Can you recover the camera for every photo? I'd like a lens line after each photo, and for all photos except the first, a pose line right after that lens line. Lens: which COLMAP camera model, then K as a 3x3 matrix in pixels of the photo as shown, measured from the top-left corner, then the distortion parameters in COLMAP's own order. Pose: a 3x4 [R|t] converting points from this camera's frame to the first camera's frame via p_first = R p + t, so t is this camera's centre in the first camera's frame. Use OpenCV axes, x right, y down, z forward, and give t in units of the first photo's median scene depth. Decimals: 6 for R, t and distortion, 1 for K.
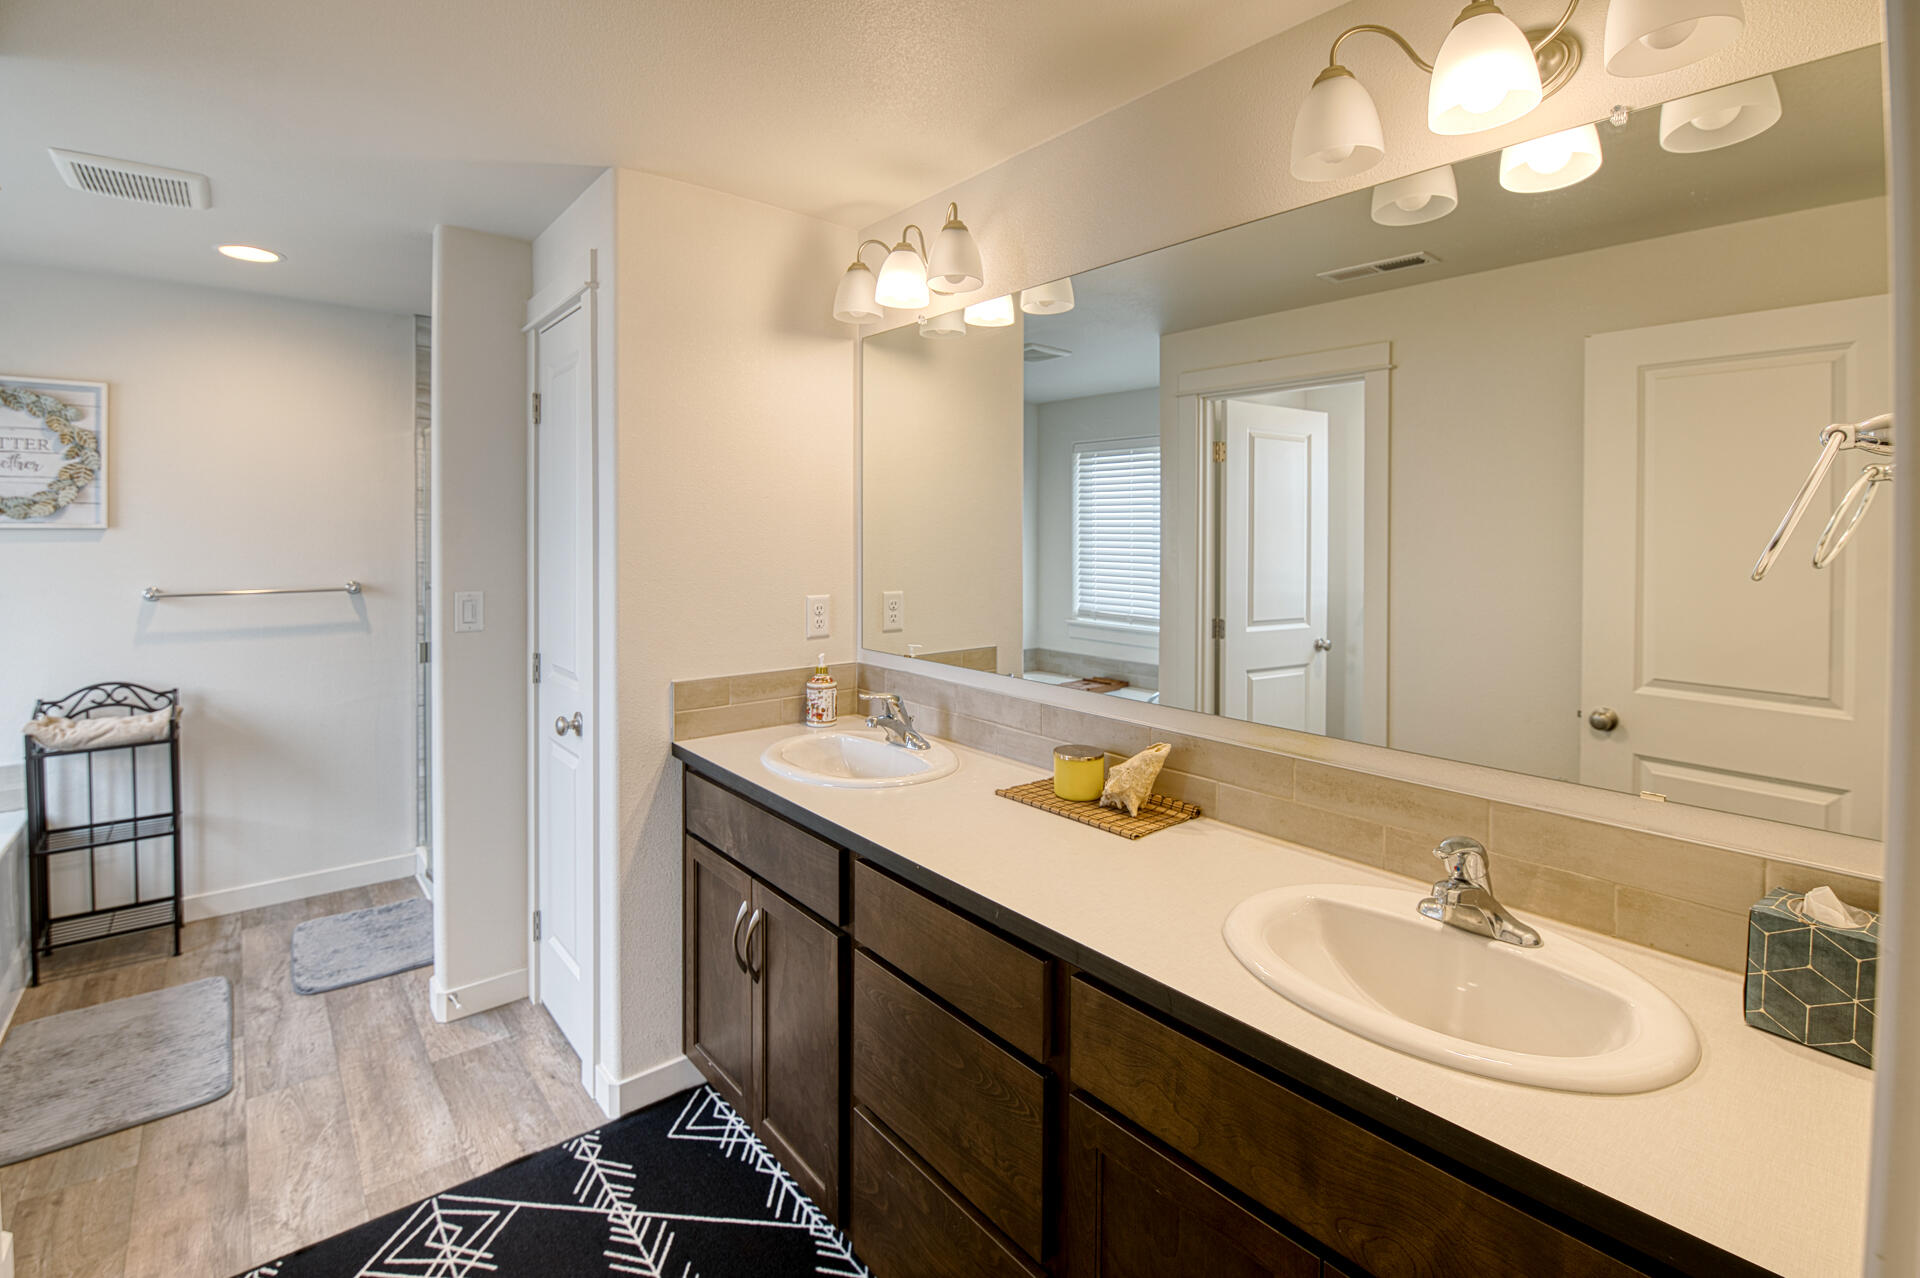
lens RADIAL K [[858.3, 0, 978.2], [0, 858.3, 555.3], [0, 0, 1]] dist [-0.005677, -0.008573]
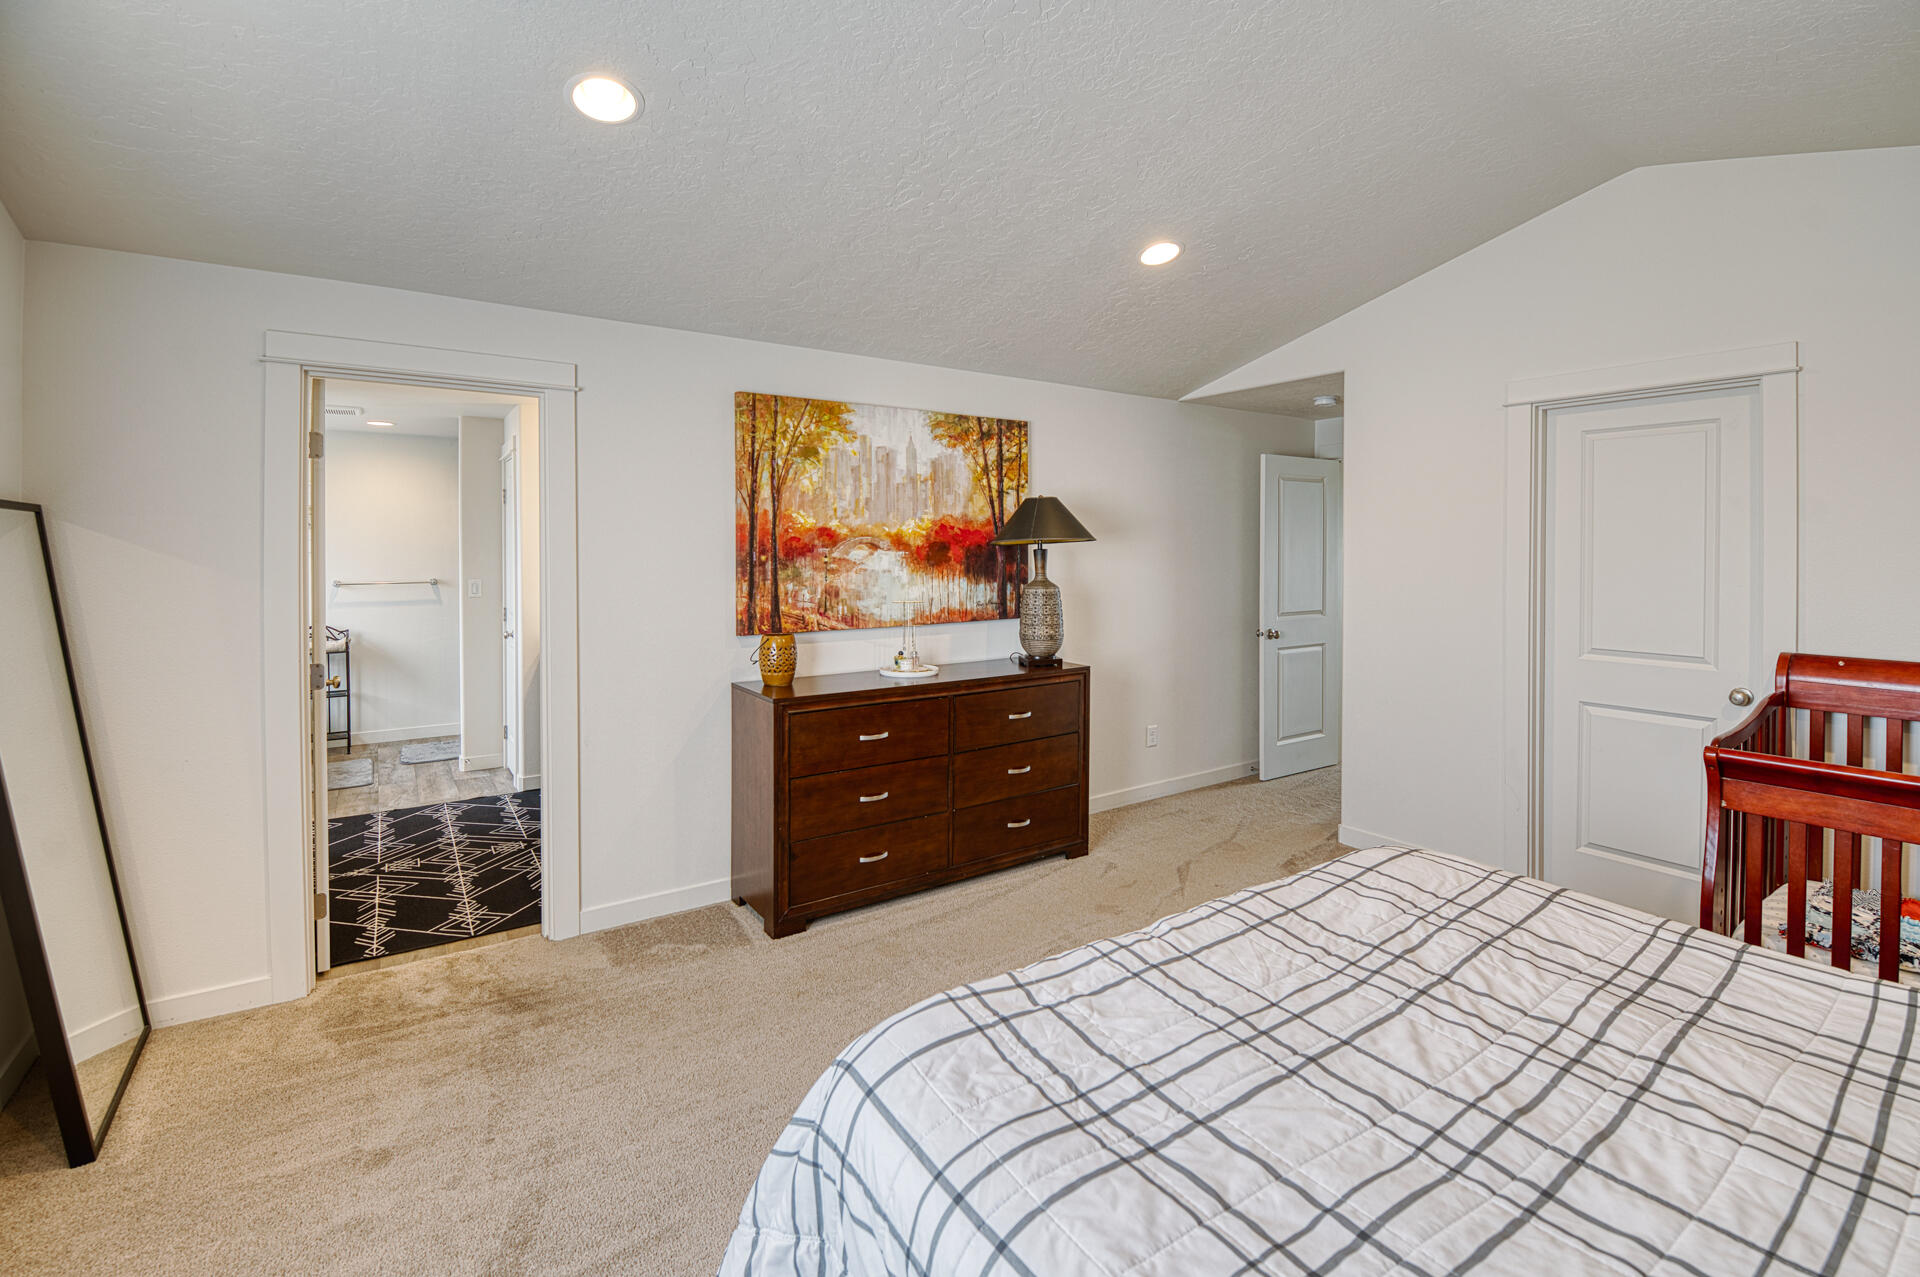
lens RADIAL K [[858.3, 0, 996.8], [0, 858.3, 573.7], [0, 0, 1]] dist [-0.005677, -0.008573]
pose [[0.996002, -0.005523, -0.089161, 0.793378], [0.006112, 0.999961, 0.006338, 0.018980], [0.089122, -0.006857, 0.995997, -0.904747]]
